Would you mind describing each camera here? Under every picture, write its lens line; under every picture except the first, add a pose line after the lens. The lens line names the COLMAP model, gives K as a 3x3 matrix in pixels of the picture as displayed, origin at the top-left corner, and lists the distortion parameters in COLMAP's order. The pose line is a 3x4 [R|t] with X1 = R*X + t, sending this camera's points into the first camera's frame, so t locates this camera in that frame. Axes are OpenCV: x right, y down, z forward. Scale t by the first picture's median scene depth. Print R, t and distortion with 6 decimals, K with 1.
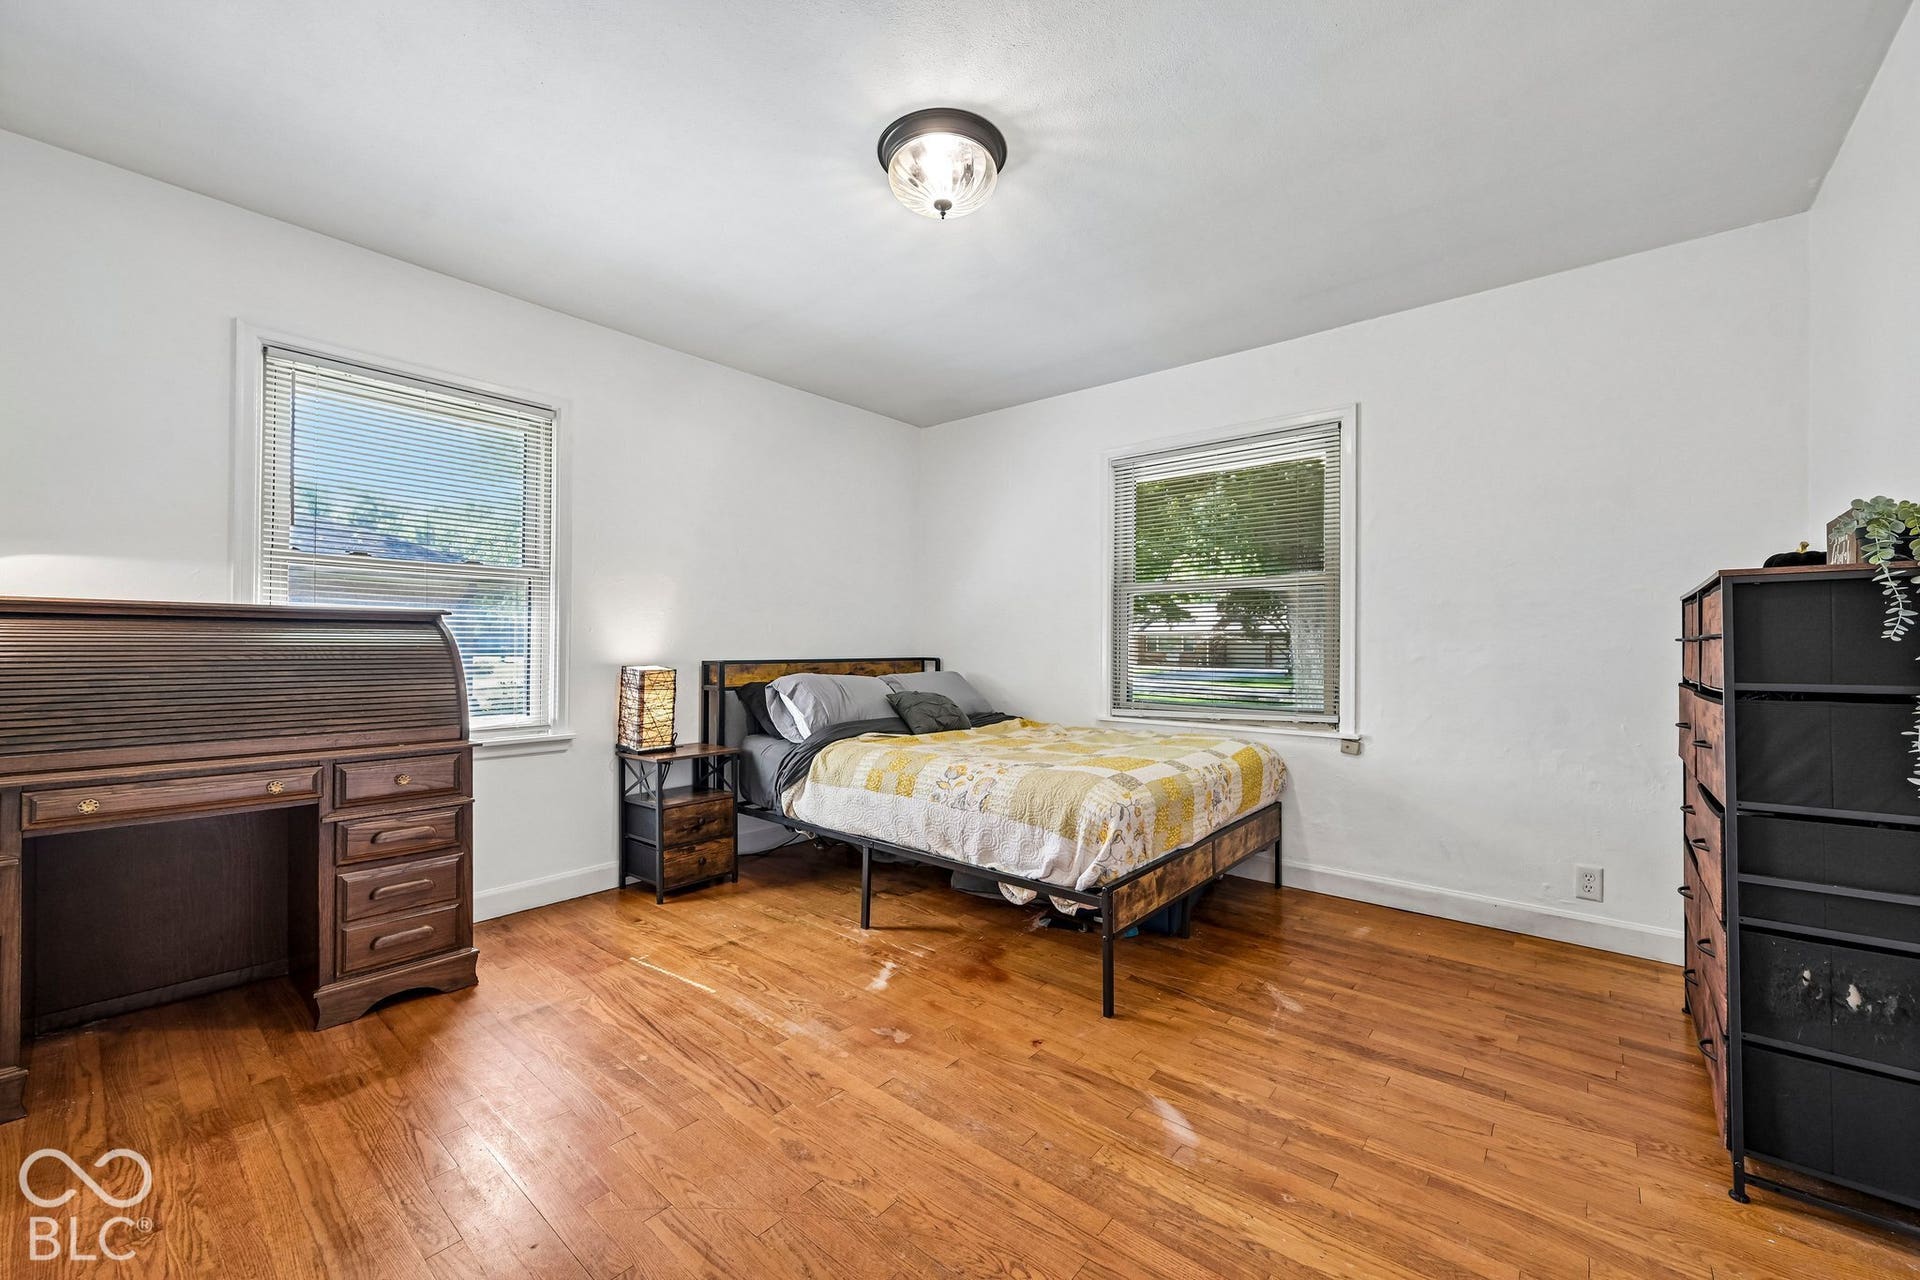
lens RADIAL K [[753.8, 0, 963.7], [0, 753.8, 643.0], [0, 0, 1]] dist [-0.001564, 0.001183]
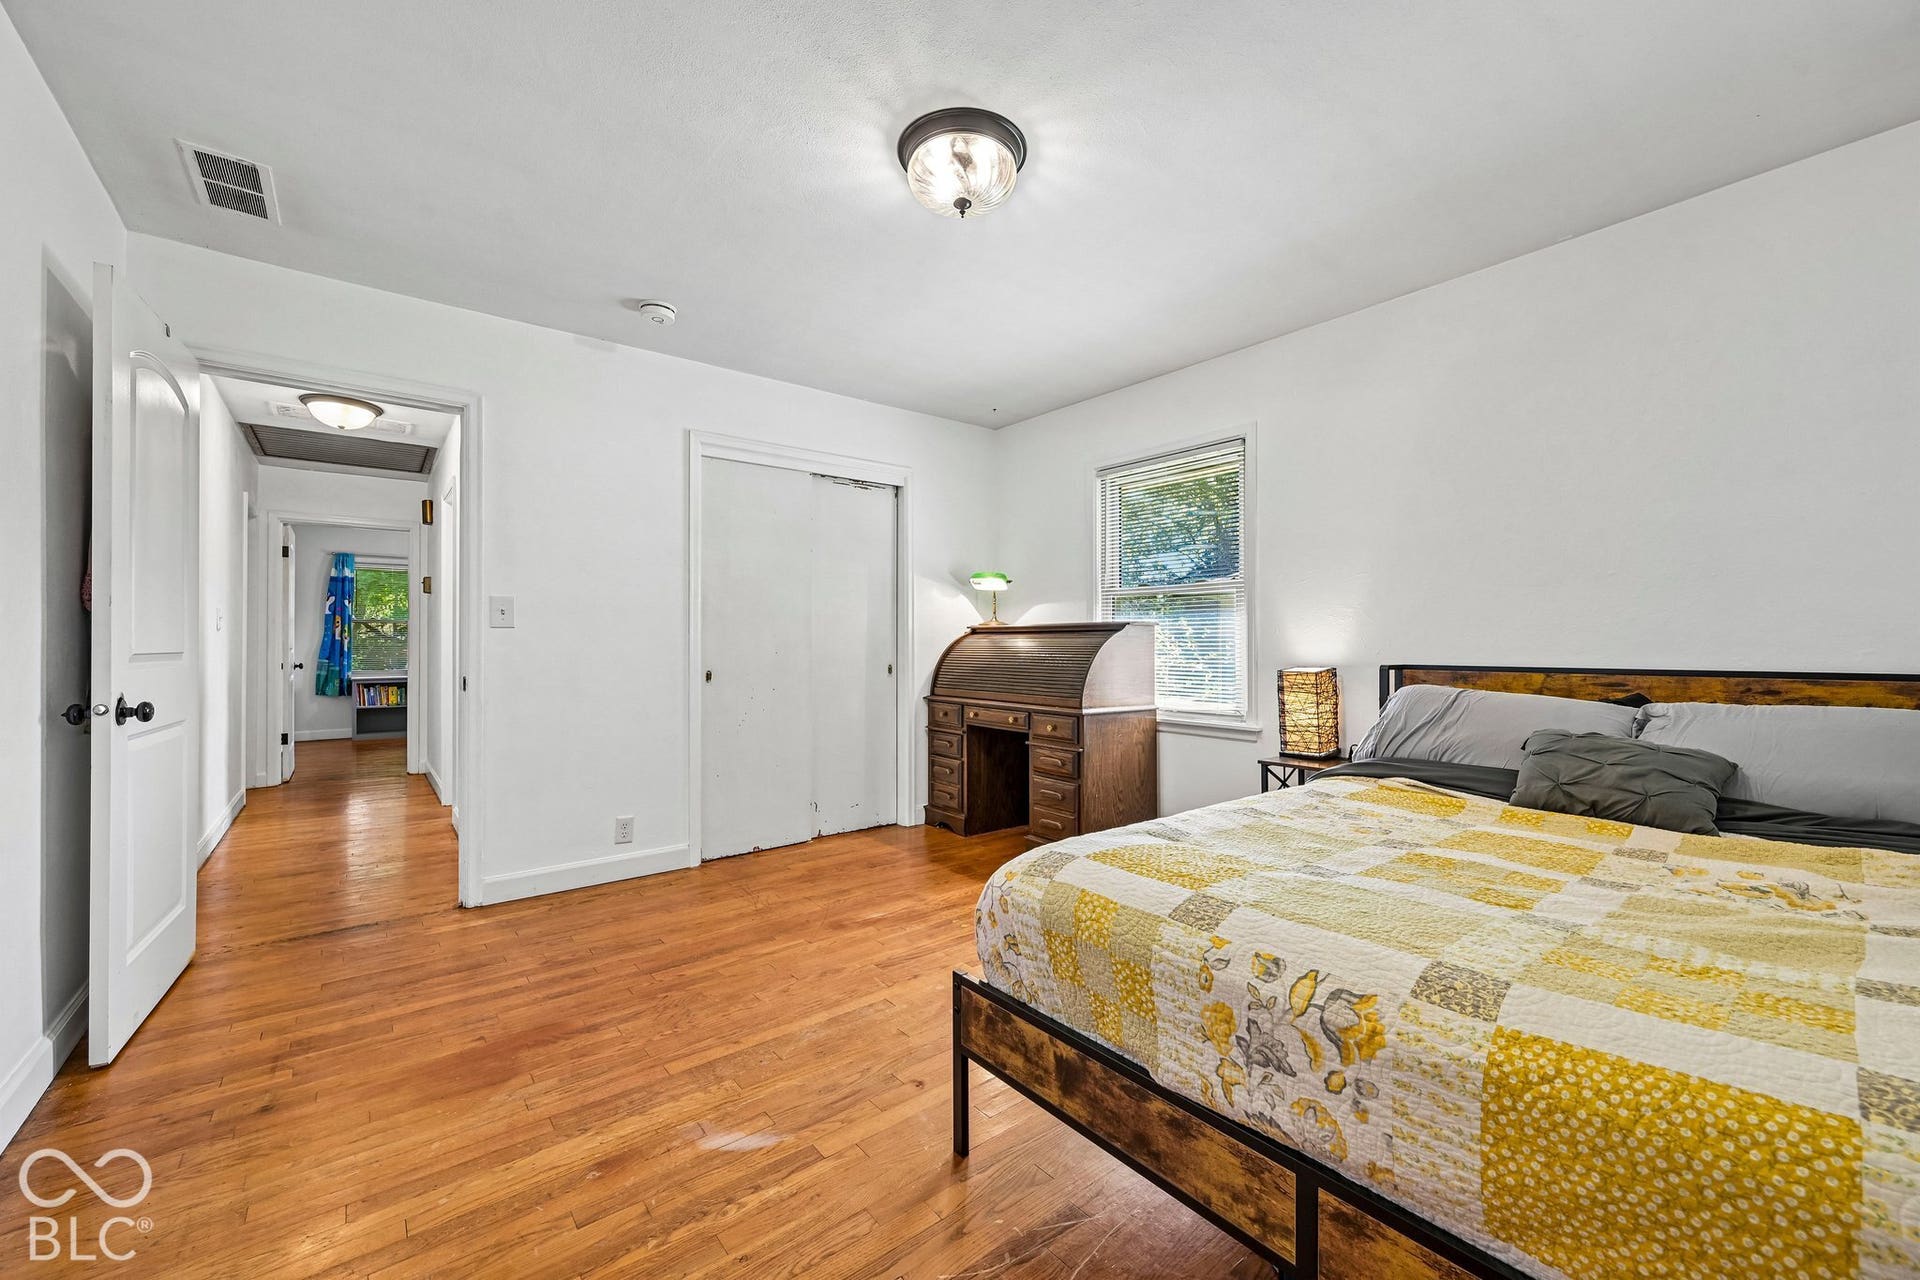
lens RADIAL K [[753.8, 0, 964.0], [0, 753.8, 640.0], [0, 0, 1]] dist [-0.001564, 0.001183]
pose [[-0.195182, -0.008003, -0.980734, 0.949537], [0.003869, 0.999953, -0.008930, 0.004265], [0.980760, -0.005537, -0.195141, 1.194420]]
